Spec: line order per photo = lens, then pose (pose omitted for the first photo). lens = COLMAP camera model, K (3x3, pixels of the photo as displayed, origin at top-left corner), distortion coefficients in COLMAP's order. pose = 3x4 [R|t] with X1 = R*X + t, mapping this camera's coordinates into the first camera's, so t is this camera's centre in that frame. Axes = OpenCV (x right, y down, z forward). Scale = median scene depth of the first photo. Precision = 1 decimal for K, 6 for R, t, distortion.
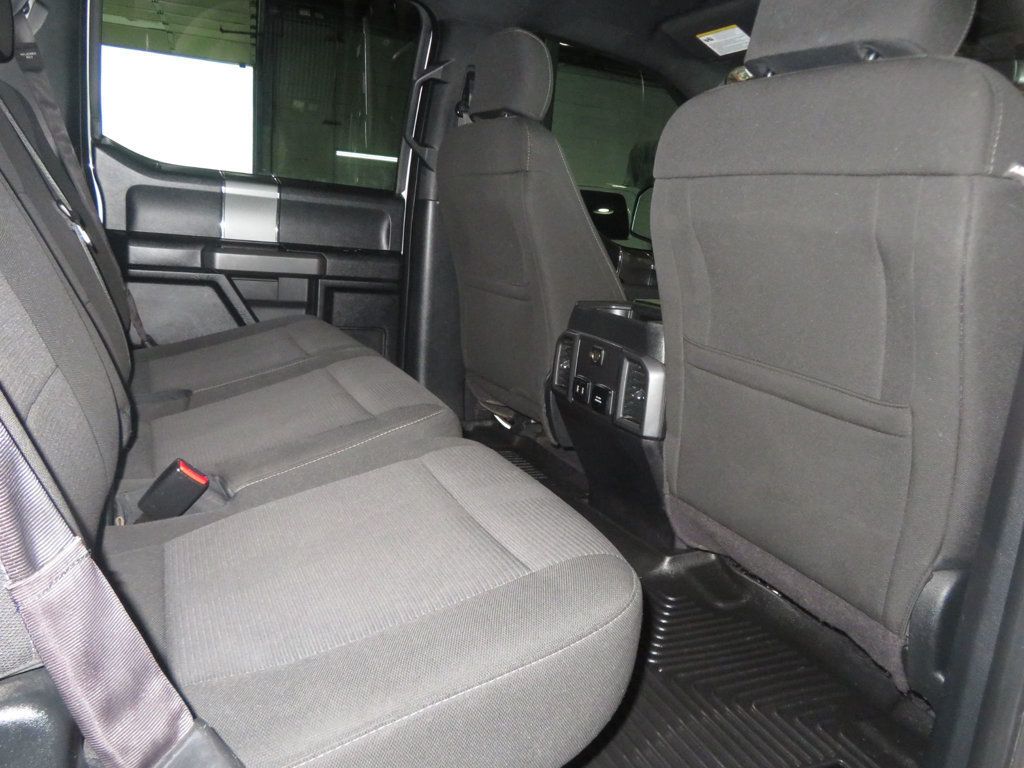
lens RADIAL K [[743.7, 0, 506.2], [0, 743.7, 387.1], [0, 0, 1]] dist [0.000174, 0.004765]
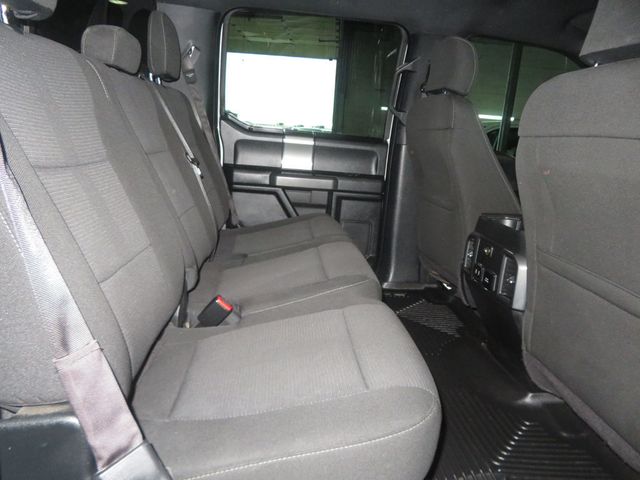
lens RADIAL K [[464.8, 0, 316.4], [0, 464.8, 241.9], [0, 0, 1]] dist [0.000174, 0.004765]
pose [[0.933155, 0.060696, -0.354312, 0.115728], [-0.067414, 0.997703, -0.006637, -0.026953], [0.353096, 0.030079, 0.935104, 0.000165]]
